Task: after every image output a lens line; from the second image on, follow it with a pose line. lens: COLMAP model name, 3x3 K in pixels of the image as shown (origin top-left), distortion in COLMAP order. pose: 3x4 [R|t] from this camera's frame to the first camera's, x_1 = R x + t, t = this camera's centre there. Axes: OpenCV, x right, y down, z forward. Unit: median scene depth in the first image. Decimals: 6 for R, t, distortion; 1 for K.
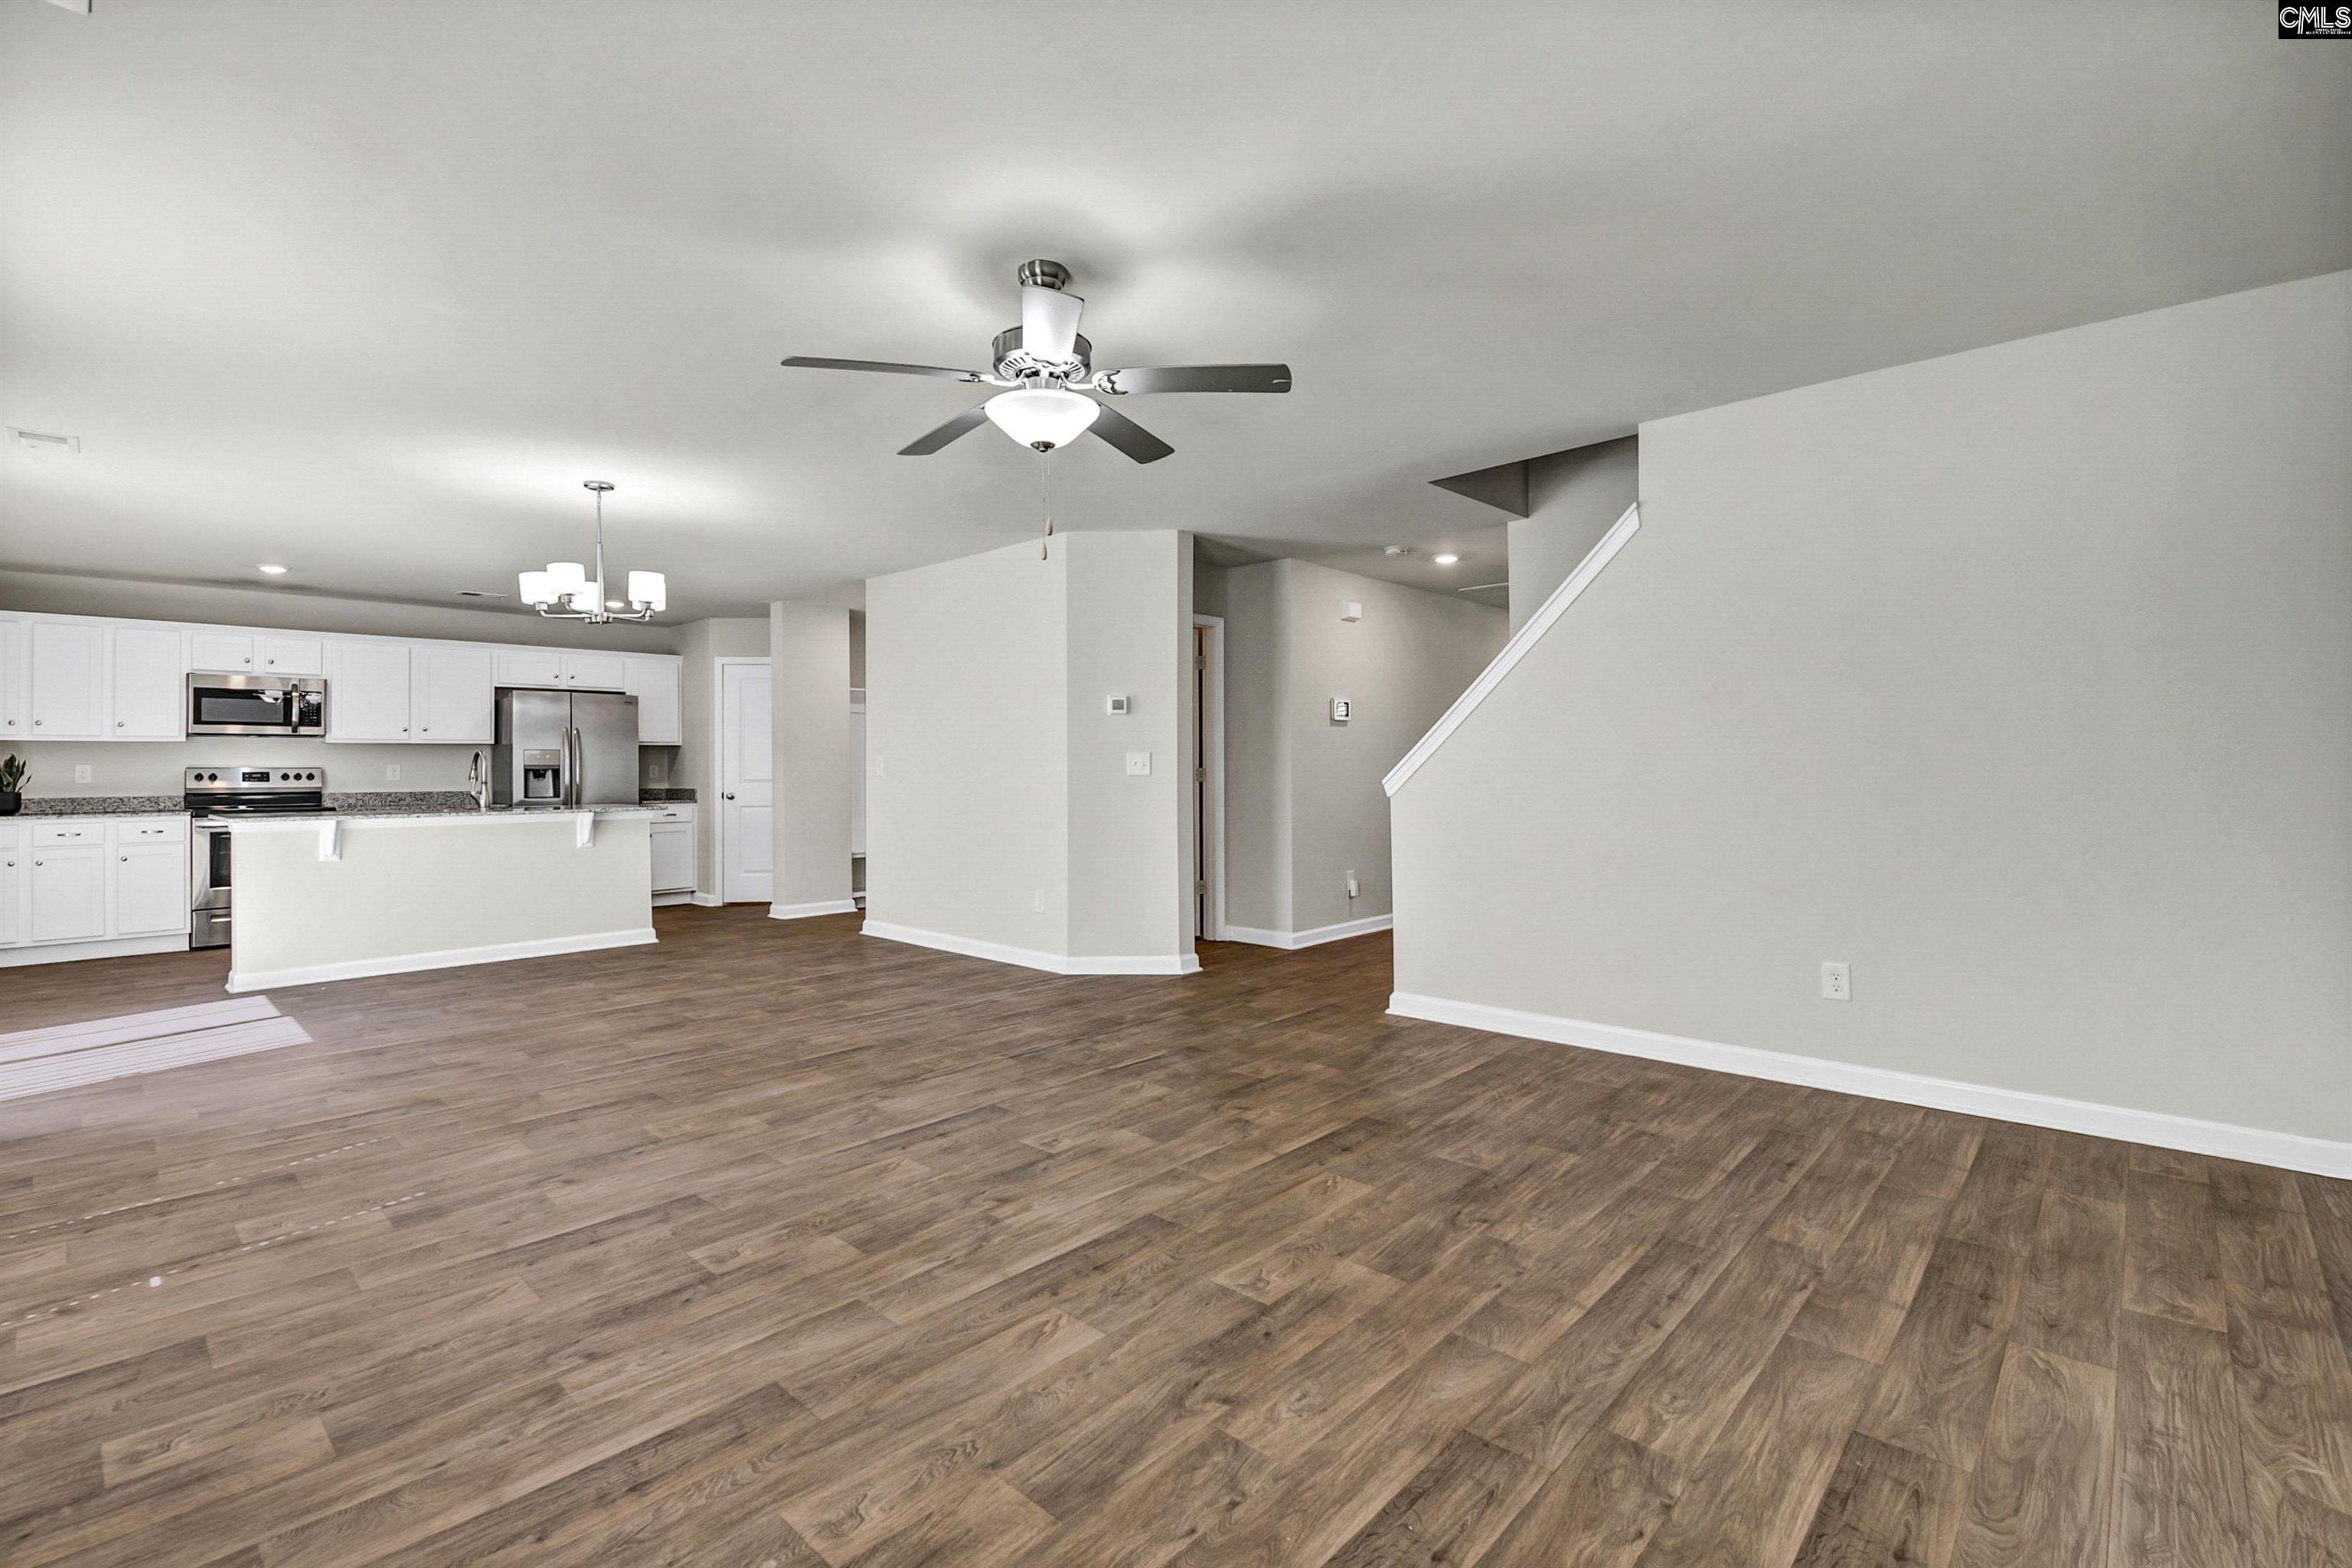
lens RADIAL K [[1093.4, 0, 1184.5], [0, 1093.4, 773.1], [0, 0, 1]] dist [-0.004578, -0.012221]
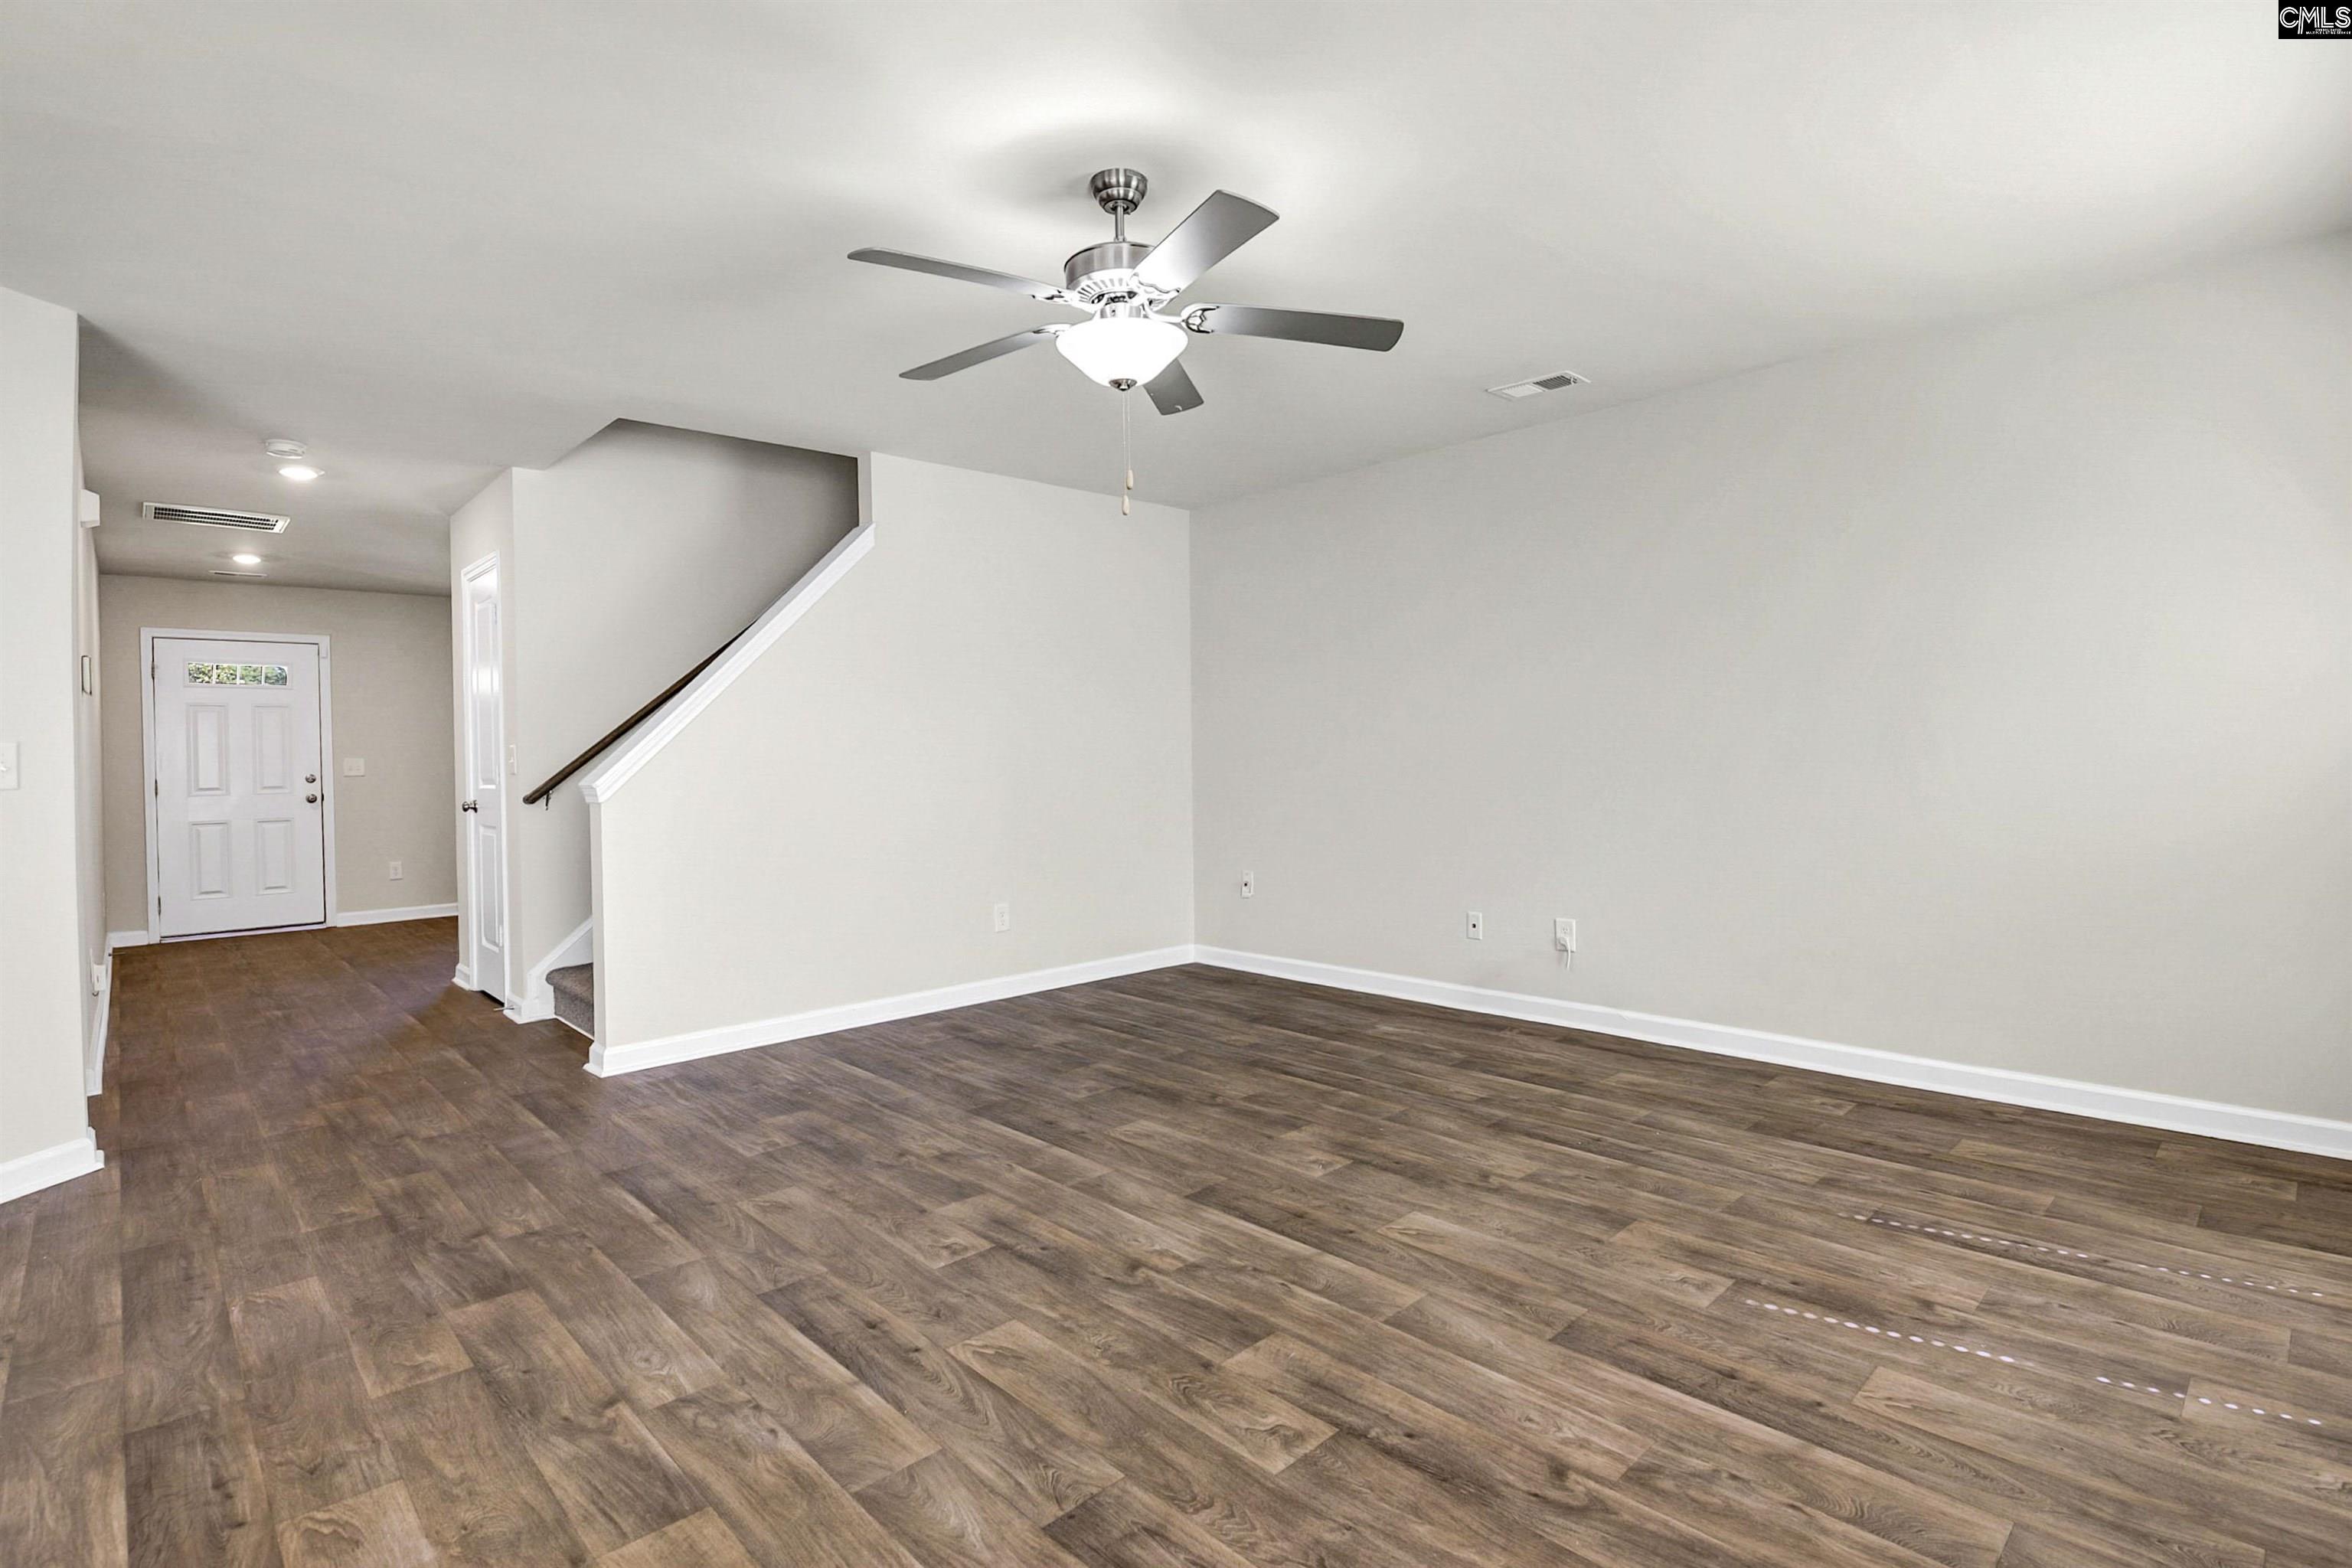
lens RADIAL K [[1093.4, 0, 1184.5], [0, 1093.4, 773.1], [0, 0, 1]] dist [-0.004578, -0.012221]
pose [[0.057322, -0.012503, 0.998277, -1.377813], [0.024202, 0.999645, 0.011130, -0.006014], [-0.998062, 0.023522, 0.057604, 1.224775]]
